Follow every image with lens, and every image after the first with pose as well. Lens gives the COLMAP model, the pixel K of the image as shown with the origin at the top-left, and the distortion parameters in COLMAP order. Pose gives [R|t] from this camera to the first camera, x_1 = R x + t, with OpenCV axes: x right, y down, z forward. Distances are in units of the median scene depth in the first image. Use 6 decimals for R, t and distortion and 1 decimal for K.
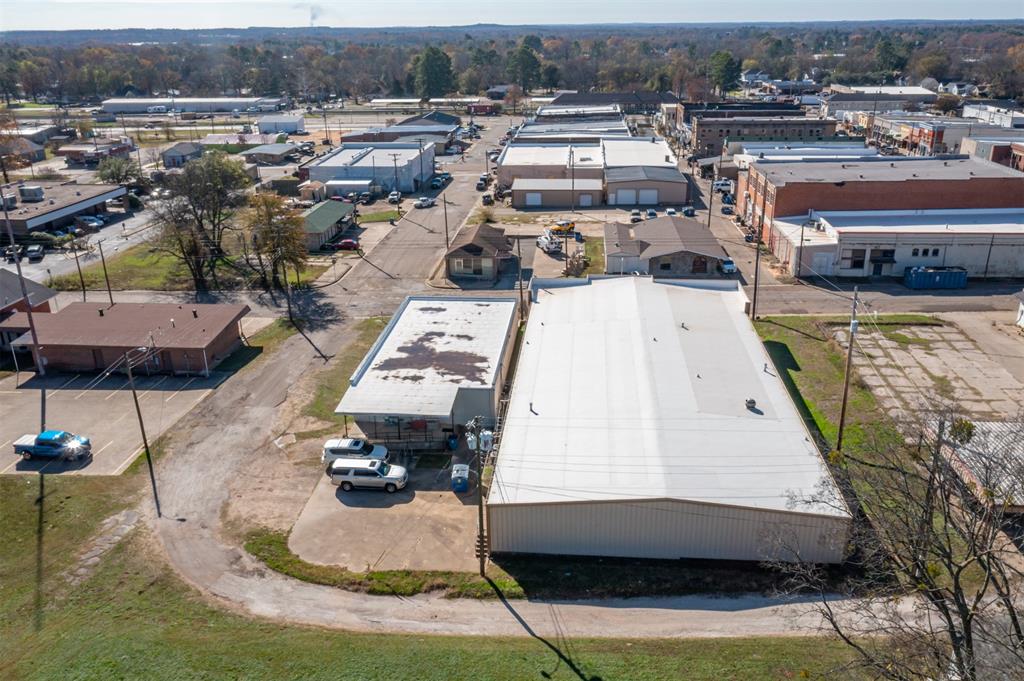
lens RADIAL K [[830.7, 0, 512.0], [0, 830.7, 340.5], [0, 0, 1]] dist [-0.022436, 0.010845]
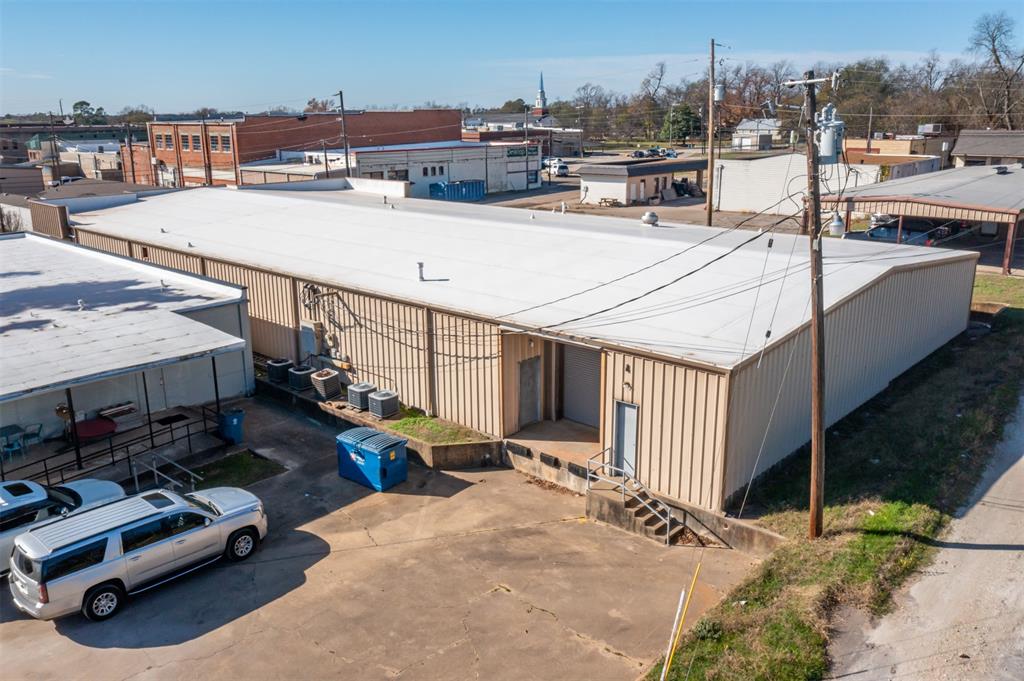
lens RADIAL K [[830.7, 0, 512.0], [0, 830.7, 340.5], [0, 0, 1]] dist [-0.022436, 0.010845]
pose [[0.604665, -0.202906, 0.770201, -0.258577], [0.285426, 0.957983, 0.028295, 0.098491], [-0.743581, 0.202726, 0.637174, 0.562758]]
